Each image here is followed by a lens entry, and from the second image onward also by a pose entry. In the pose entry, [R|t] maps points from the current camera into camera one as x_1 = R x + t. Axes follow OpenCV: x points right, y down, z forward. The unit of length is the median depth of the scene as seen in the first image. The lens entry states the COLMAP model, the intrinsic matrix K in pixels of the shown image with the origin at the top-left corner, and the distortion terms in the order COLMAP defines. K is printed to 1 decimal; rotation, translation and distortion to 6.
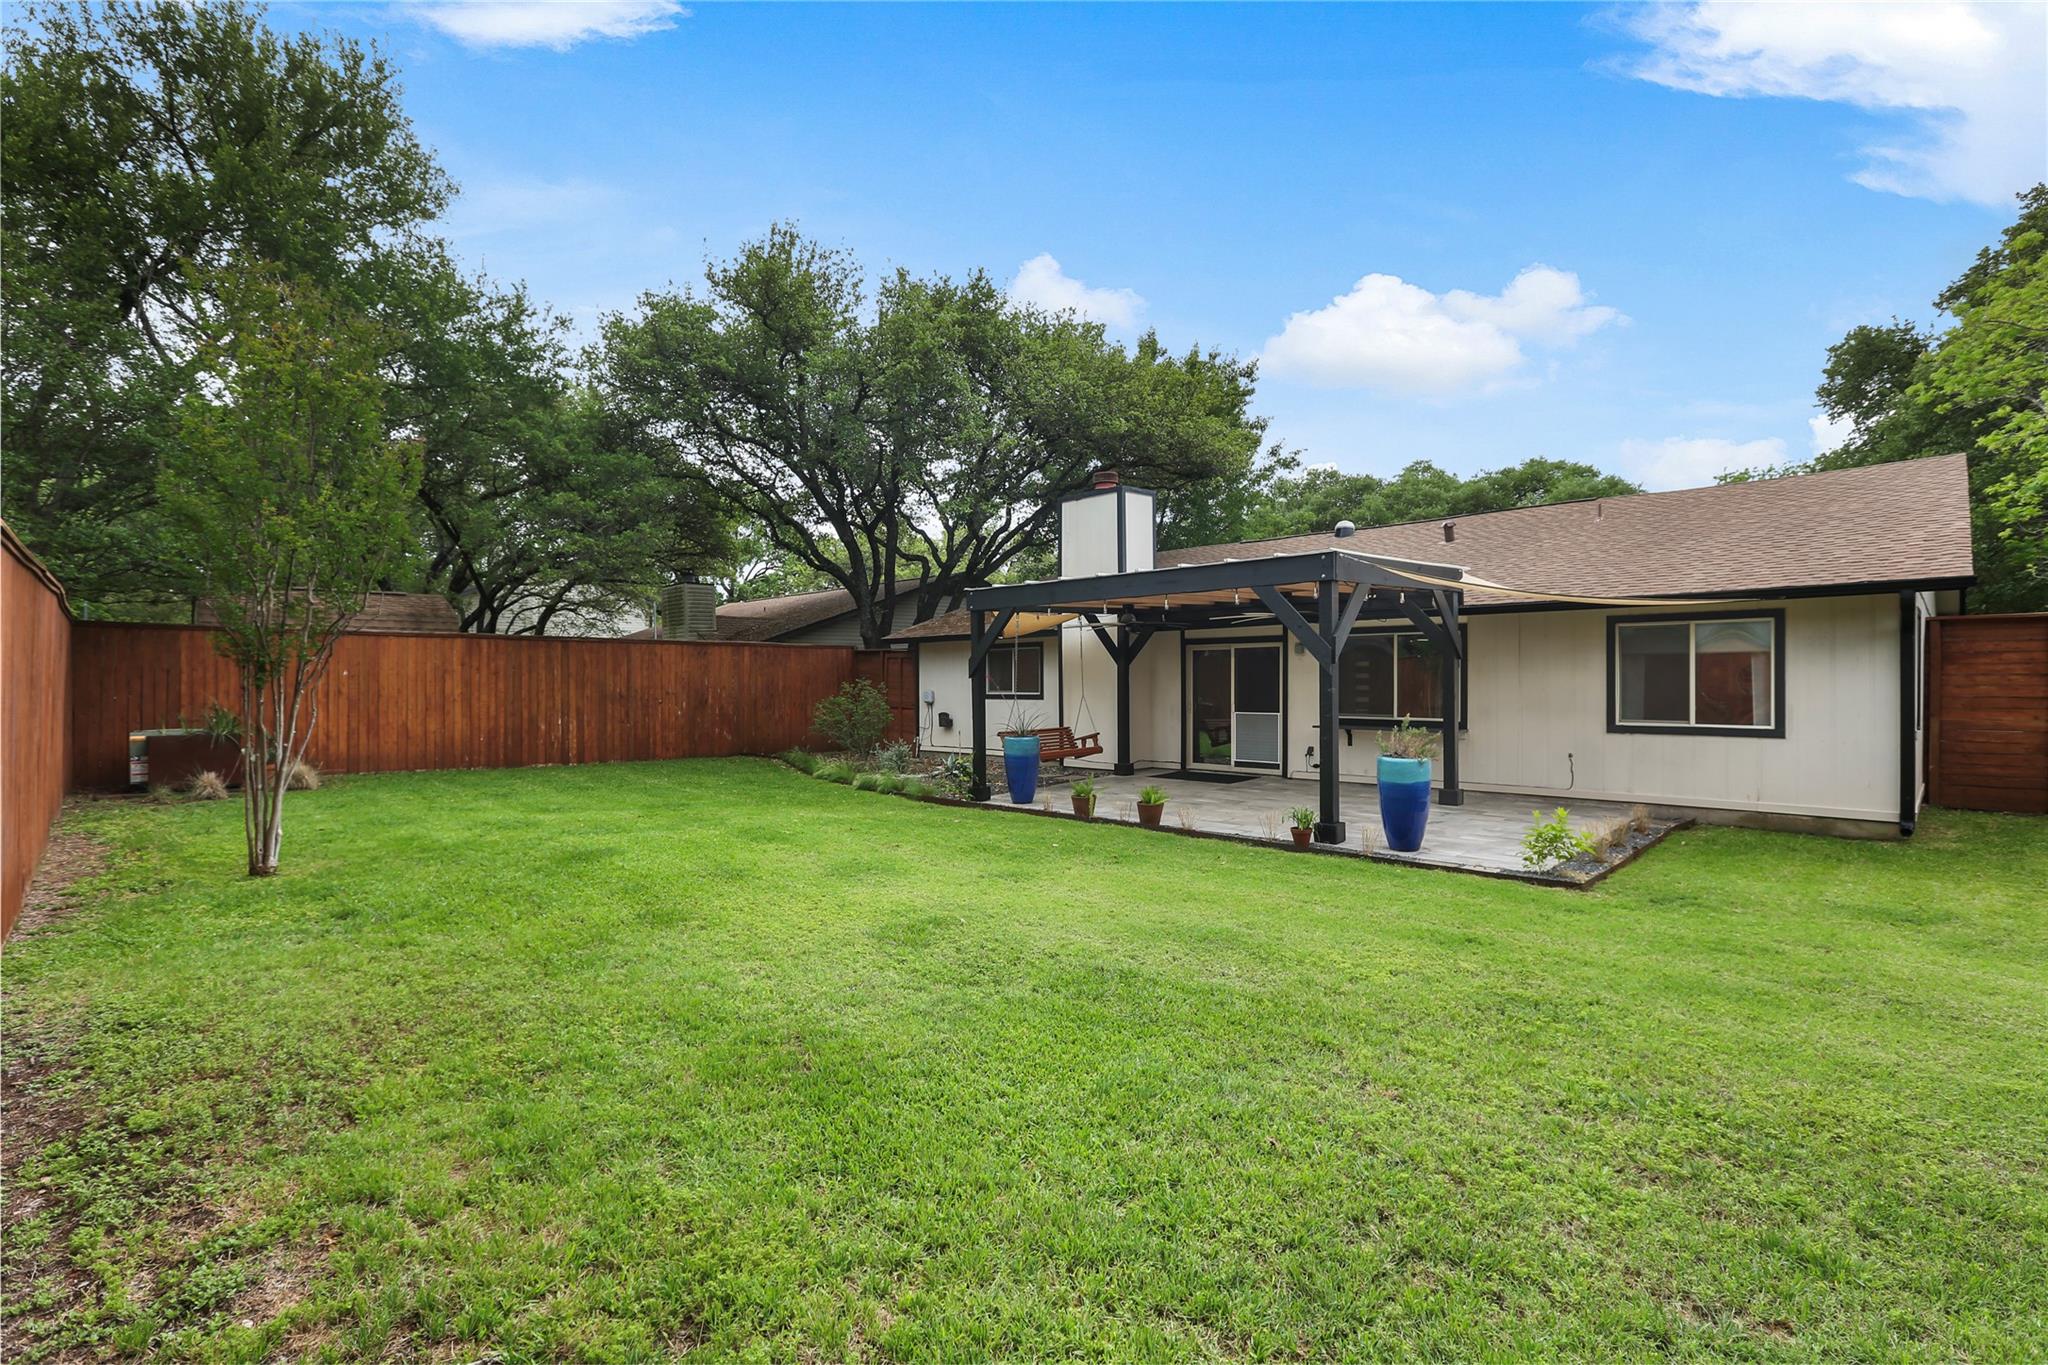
lens RADIAL K [[944.9, 0, 1026.0], [0, 944.9, 686.4], [0, 0, 1]] dist [-0.040619, 0.015435]
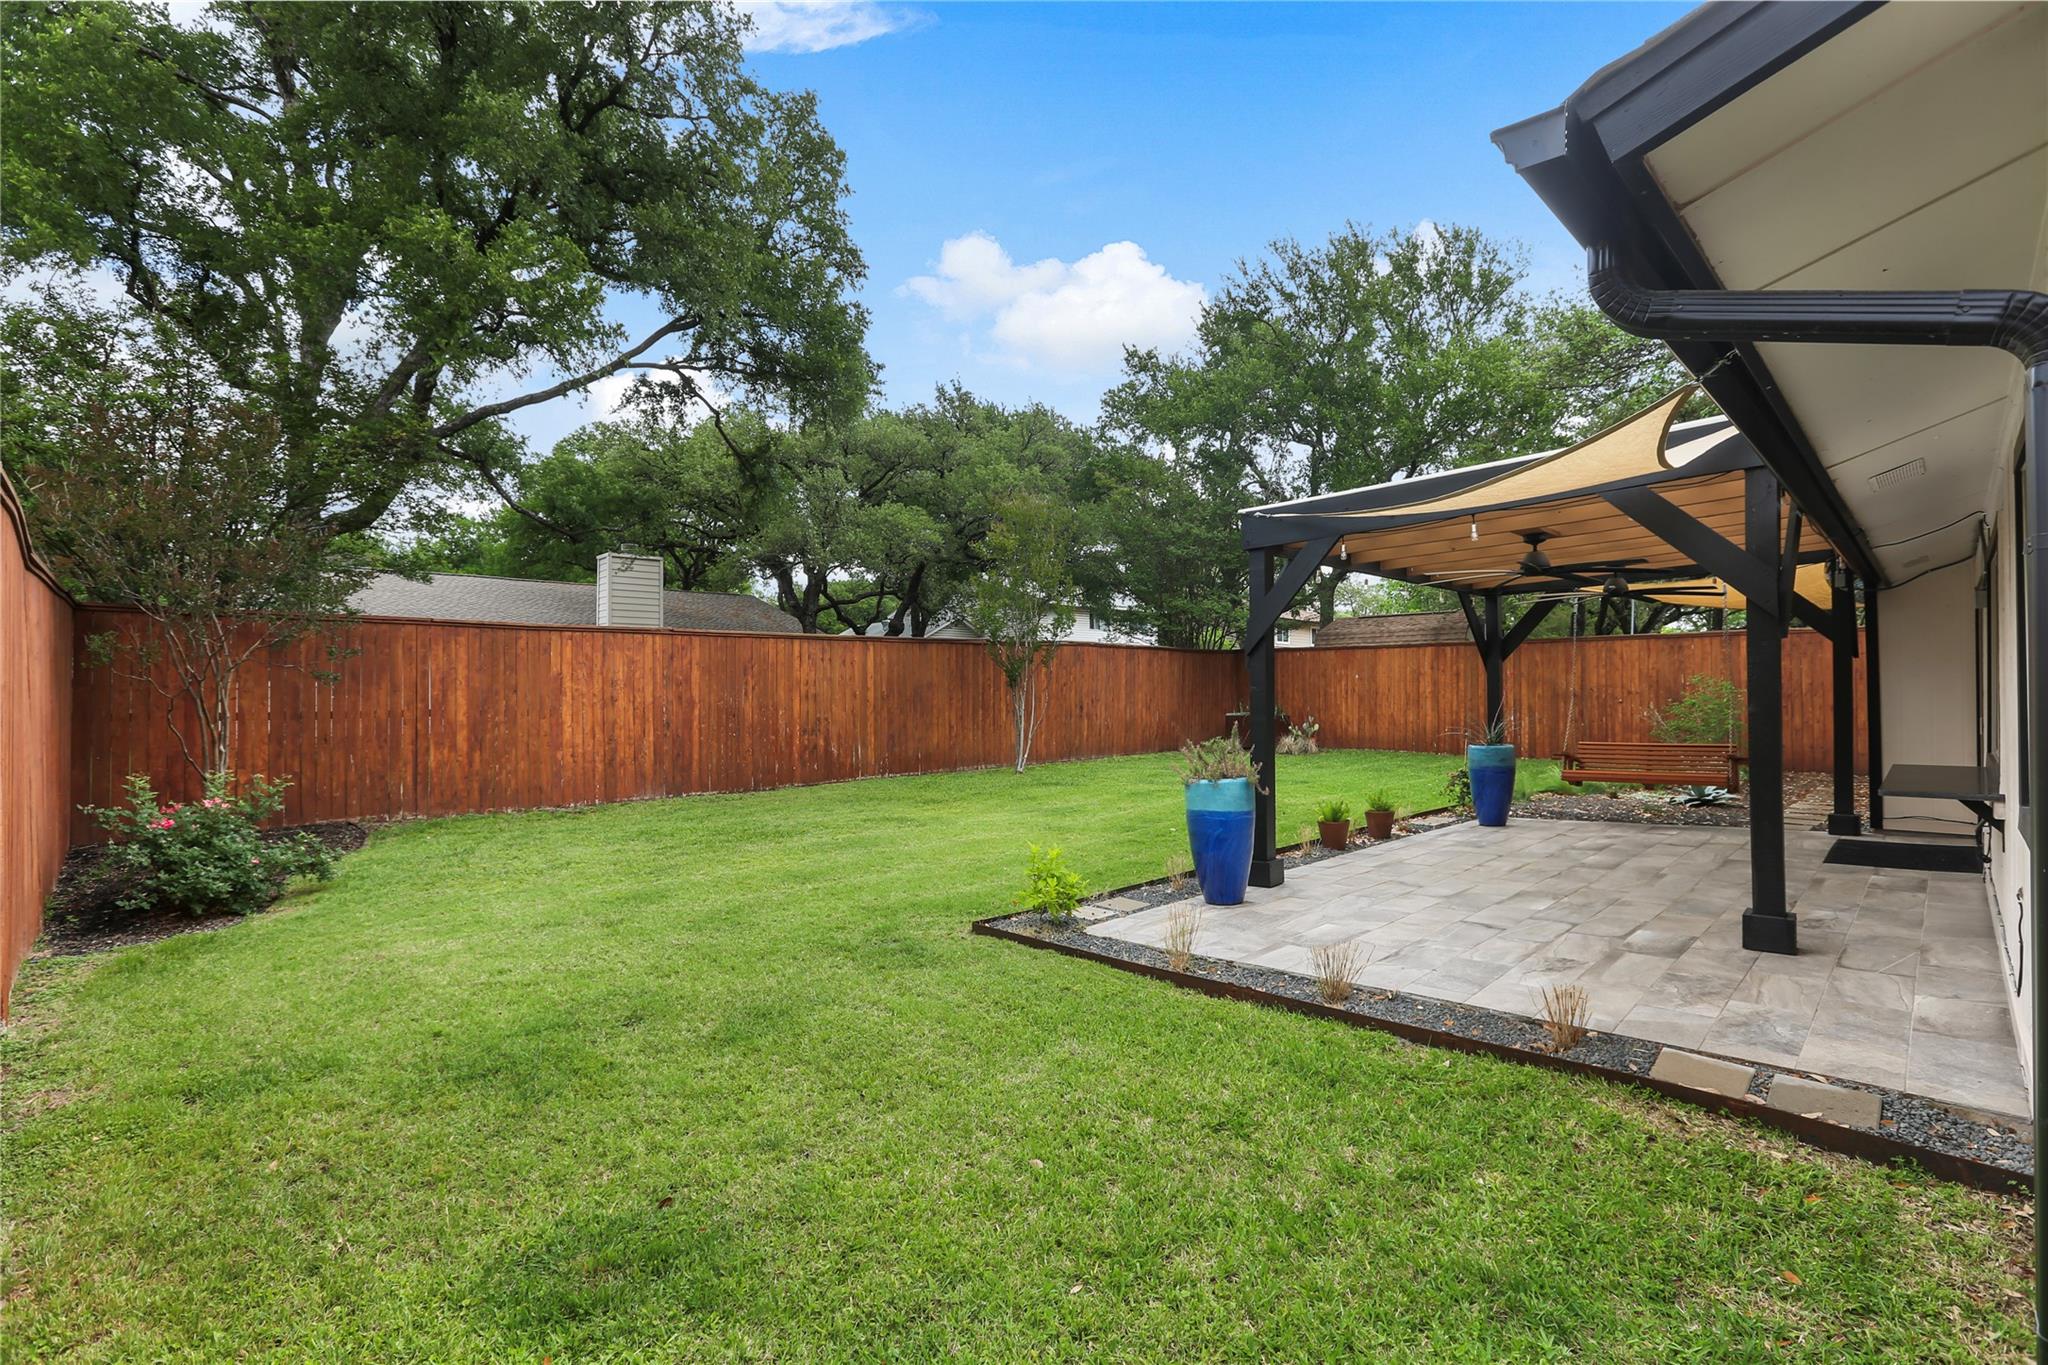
lens RADIAL K [[944.9, 0, 1022.9], [0, 944.9, 684.7], [0, 0, 1]] dist [-0.040619, 0.015435]
pose [[0.585891, 0.000215, -0.810390, 0.057957], [-0.000243, 1.000000, 0.000090, -0.001207], [0.810390, 0.000144, 0.585891, -0.114369]]
